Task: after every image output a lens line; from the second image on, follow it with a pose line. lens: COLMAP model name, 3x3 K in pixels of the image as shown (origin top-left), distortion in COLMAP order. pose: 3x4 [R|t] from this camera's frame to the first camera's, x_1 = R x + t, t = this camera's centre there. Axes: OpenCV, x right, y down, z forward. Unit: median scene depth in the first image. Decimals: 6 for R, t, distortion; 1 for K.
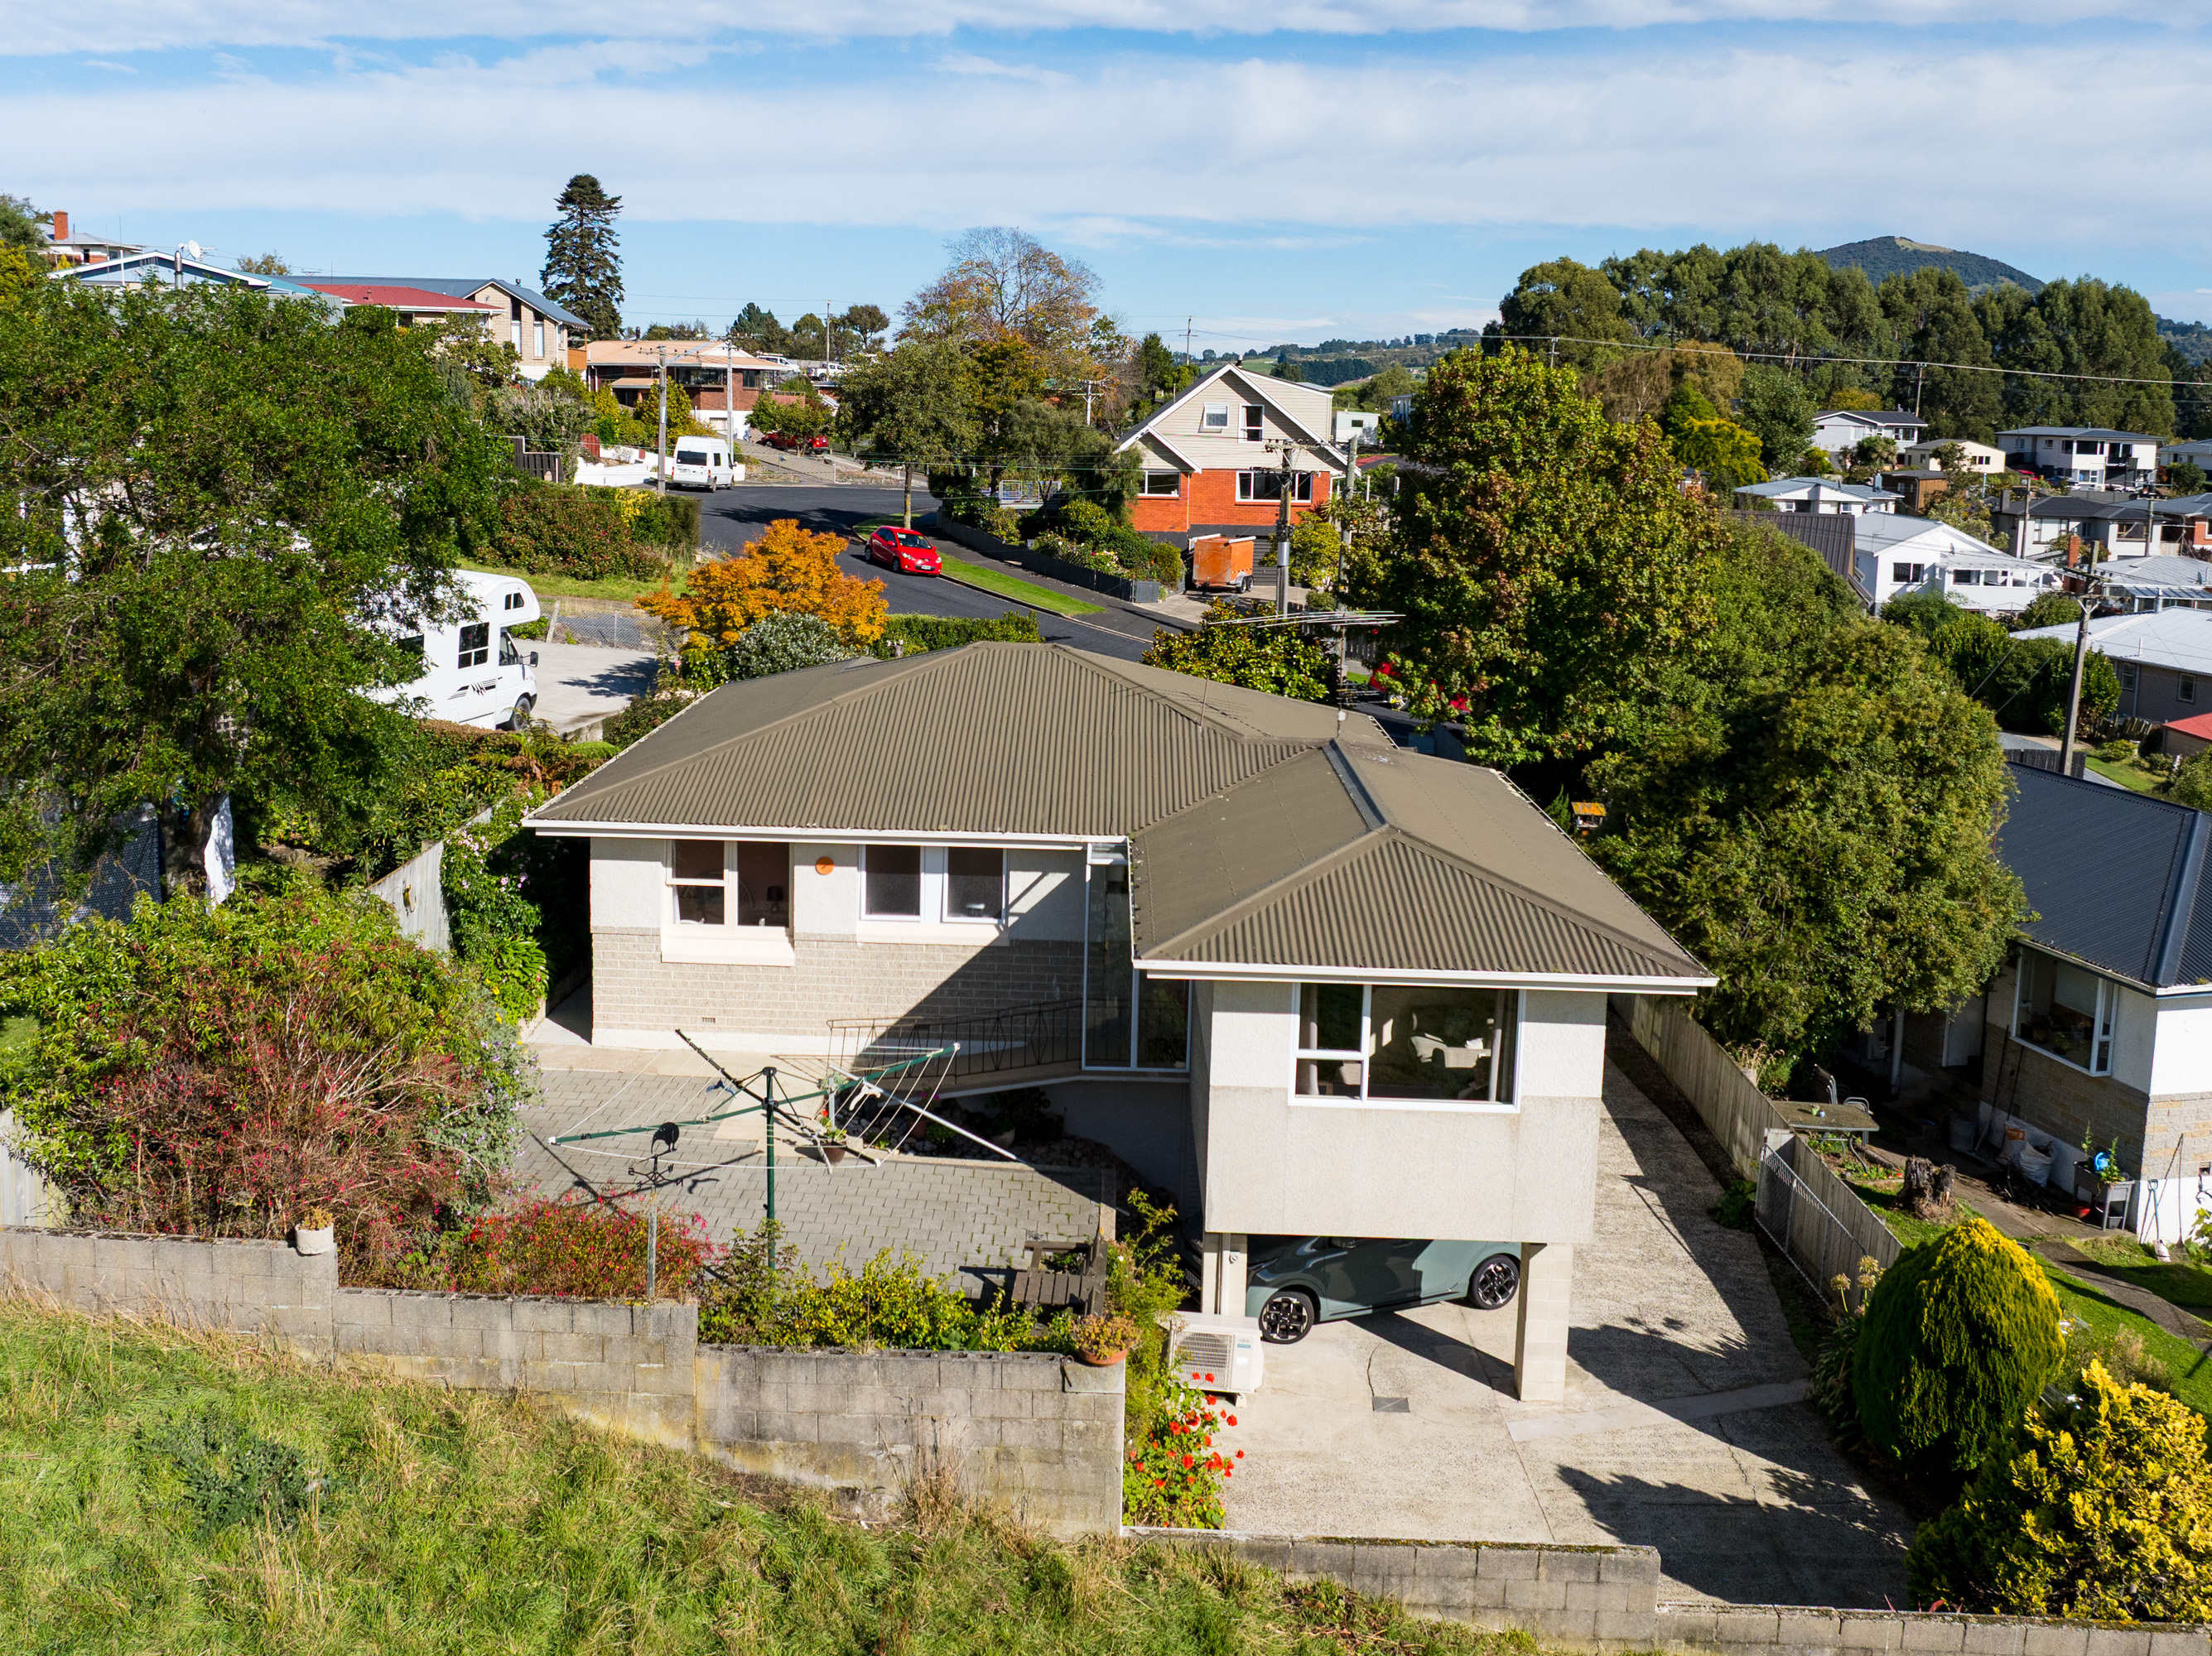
lens RADIAL K [[1558.3, 0, 1112.4], [0, 1558.3, 821.0], [0, 0, 1]] dist [-0.007391, -0.051640]
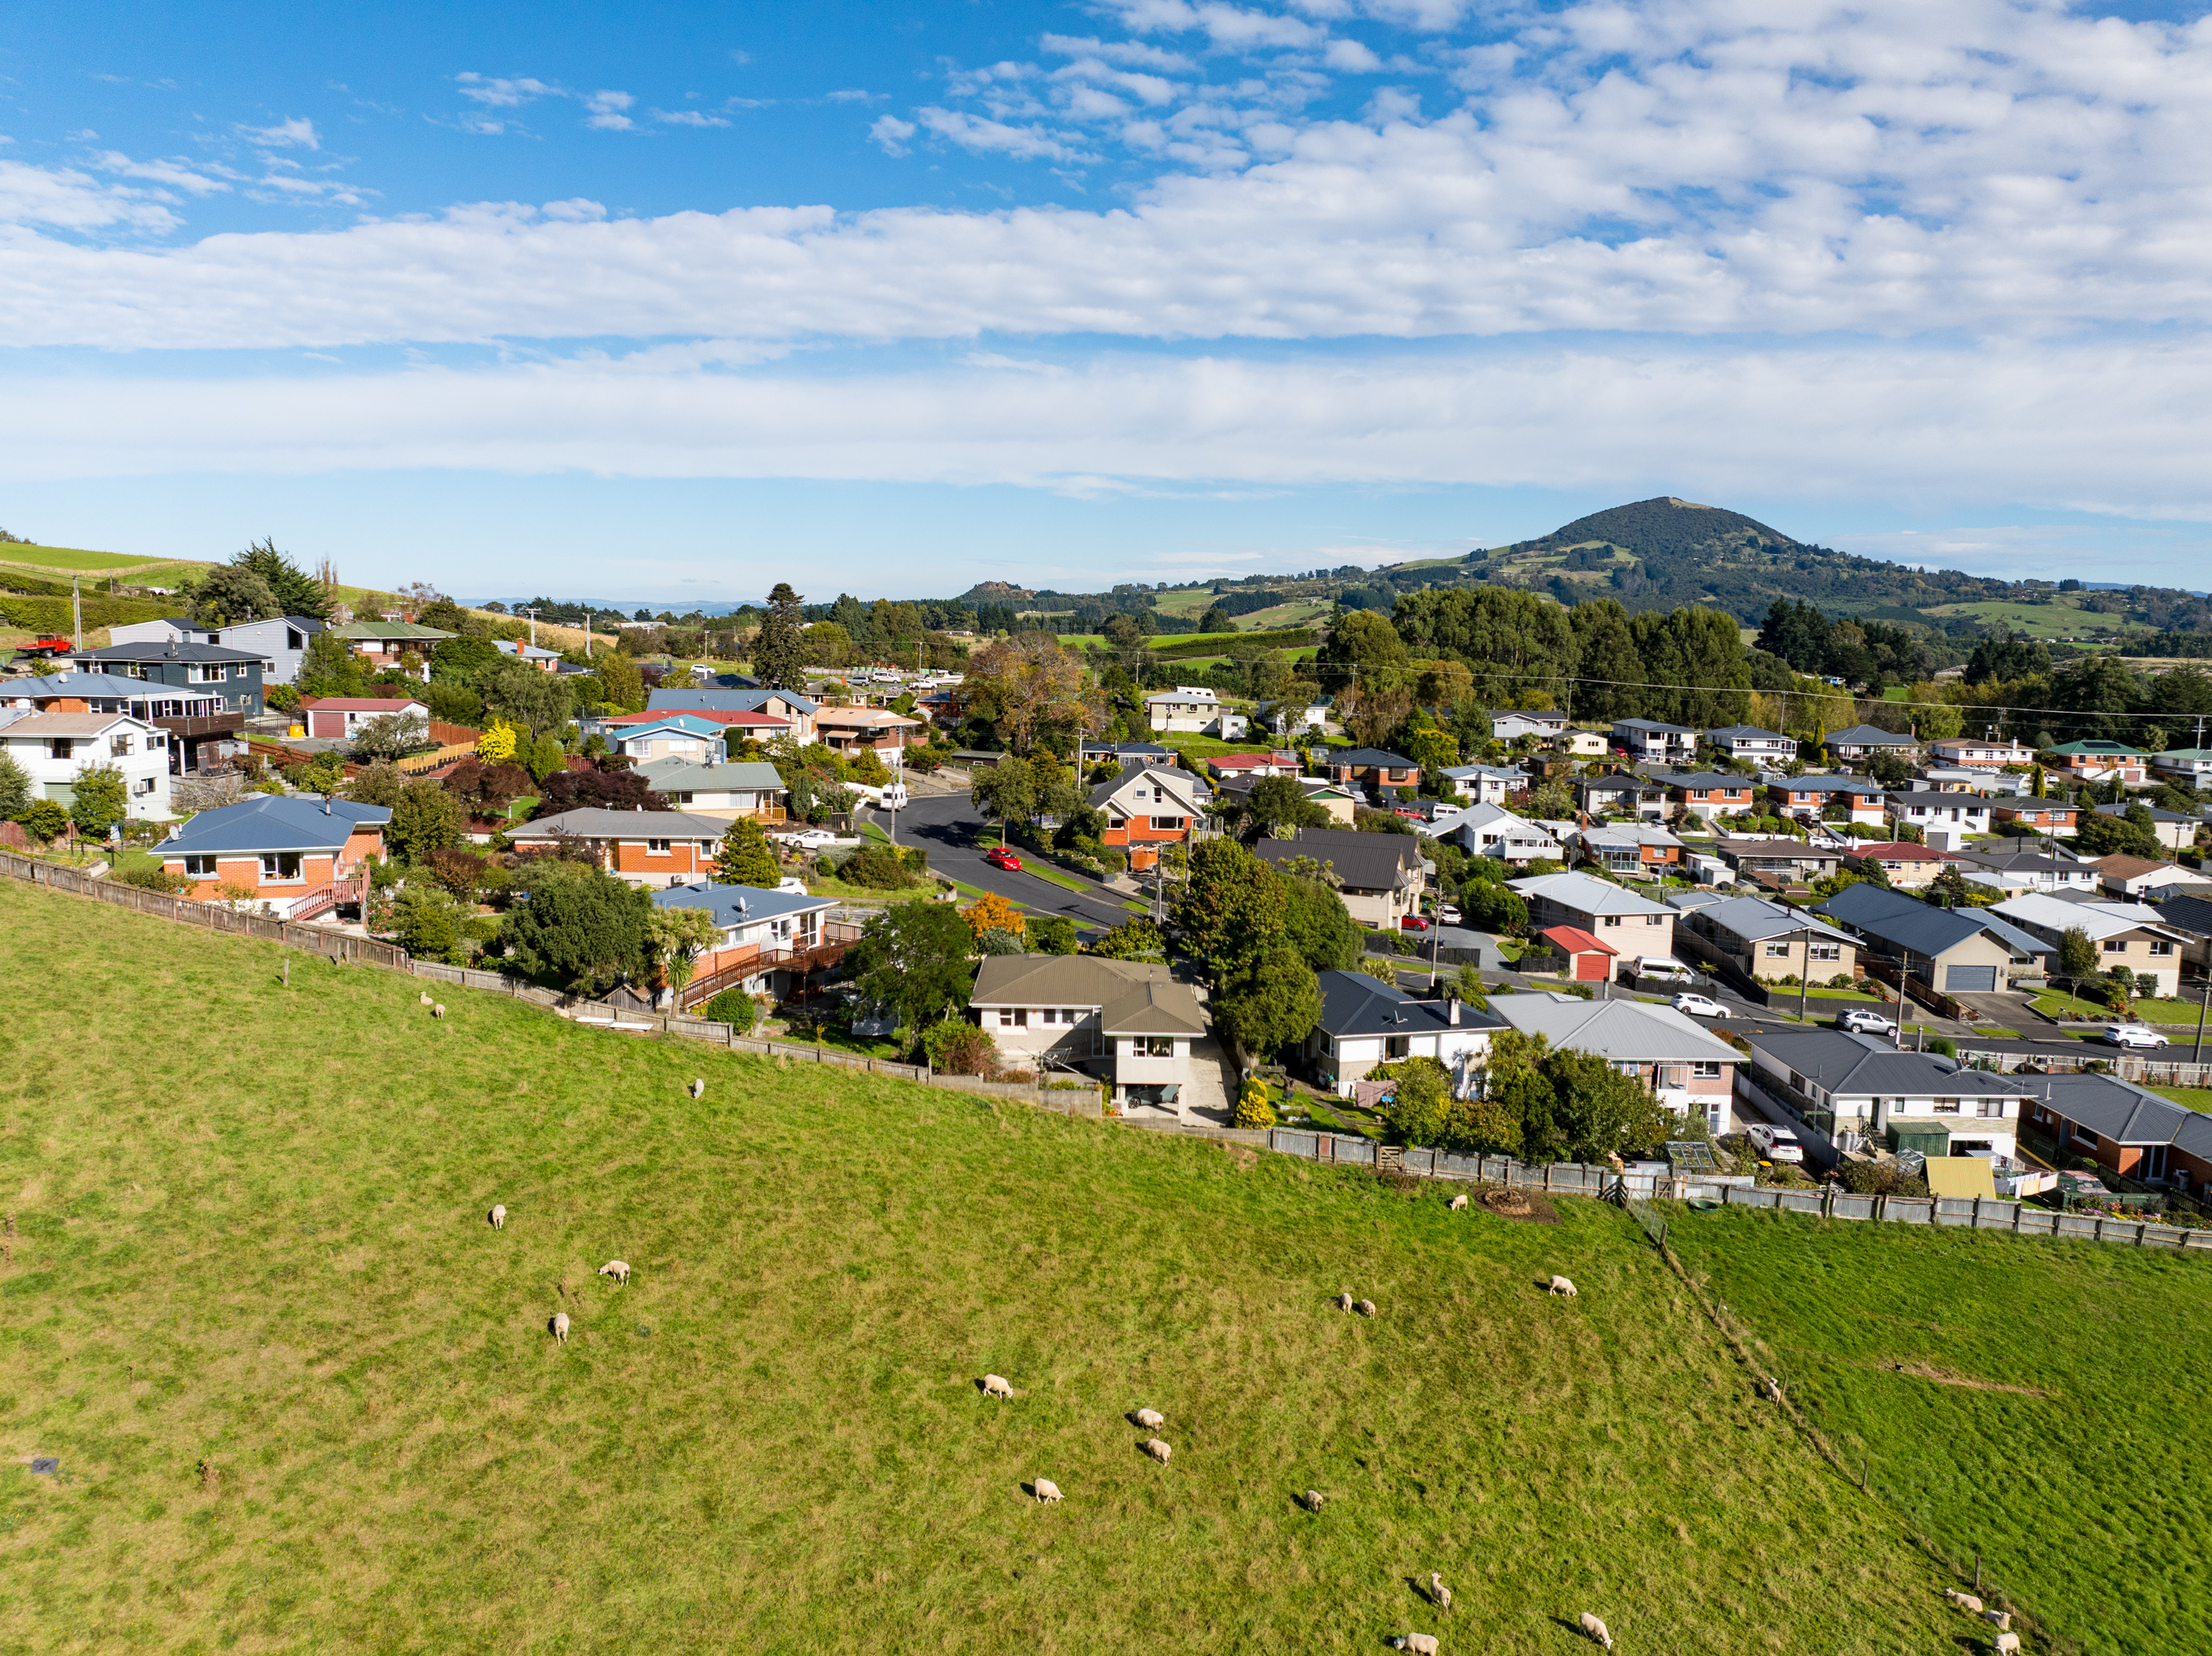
lens RADIAL K [[1558.3, 0, 1112.4], [0, 1558.3, 821.0], [0, 0, 1]] dist [-0.007391, -0.051640]
pose [[0.999842, -0.011405, 0.013652, -0.005183], [0.012148, 0.998376, -0.055655, -0.096740], [-0.012995, 0.055812, 0.998357, -1.261225]]
